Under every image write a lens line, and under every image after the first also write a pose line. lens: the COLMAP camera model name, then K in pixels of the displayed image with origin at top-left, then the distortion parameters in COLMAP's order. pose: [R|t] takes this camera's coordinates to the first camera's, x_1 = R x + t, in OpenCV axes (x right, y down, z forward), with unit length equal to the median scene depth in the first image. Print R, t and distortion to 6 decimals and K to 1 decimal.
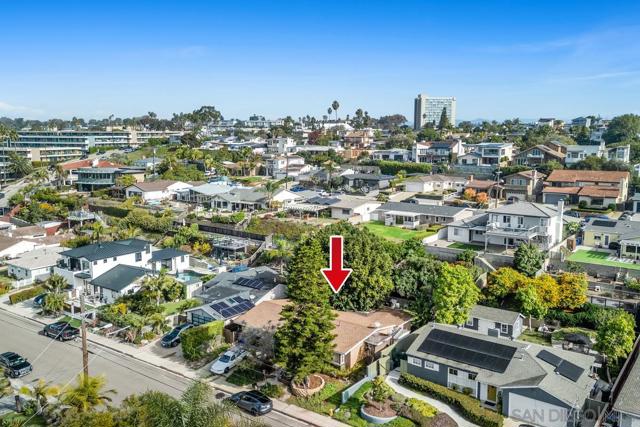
lens RADIAL K [[559.5, 0, 320.0], [0, 559.5, 213.5], [0, 0, 1]] dist [0.031095, -0.007576]
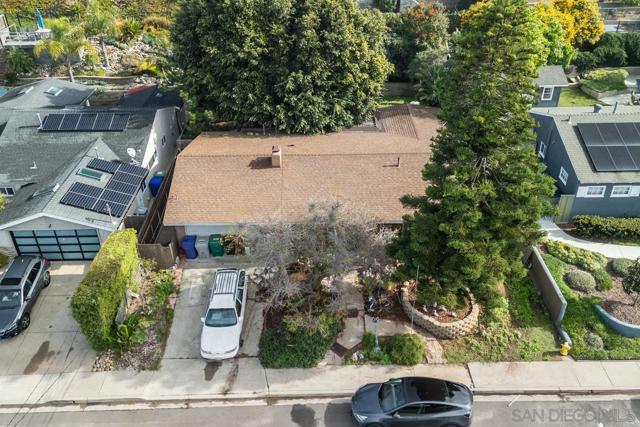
lens RADIAL K [[559.5, 0, 320.0], [0, 559.5, 213.5], [0, 0, 1]] dist [0.031095, -0.007576]
pose [[0.797798, -0.338577, 0.498883, -0.296214], [0.107955, 0.894283, 0.434286, 0.012029], [-0.593182, -0.292616, 0.750008, 0.664923]]
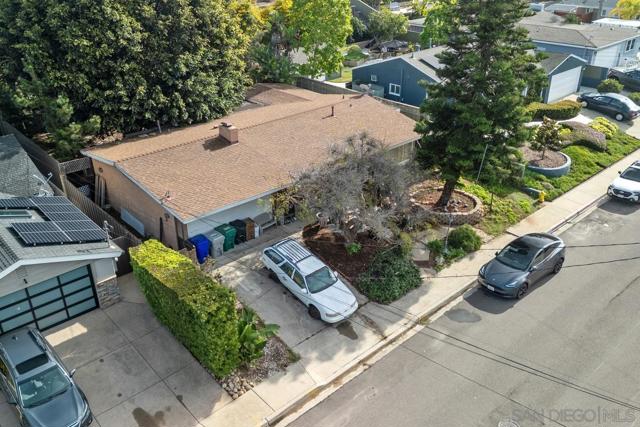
lens RADIAL K [[559.5, 0, 320.0], [0, 559.5, 213.5], [0, 0, 1]] dist [0.031095, -0.007576]
pose [[0.194146, -0.461066, 0.865867, -0.481204], [0.154267, 0.886029, 0.437212, 0.051709], [-0.968767, 0.048692, 0.243146, 0.911006]]
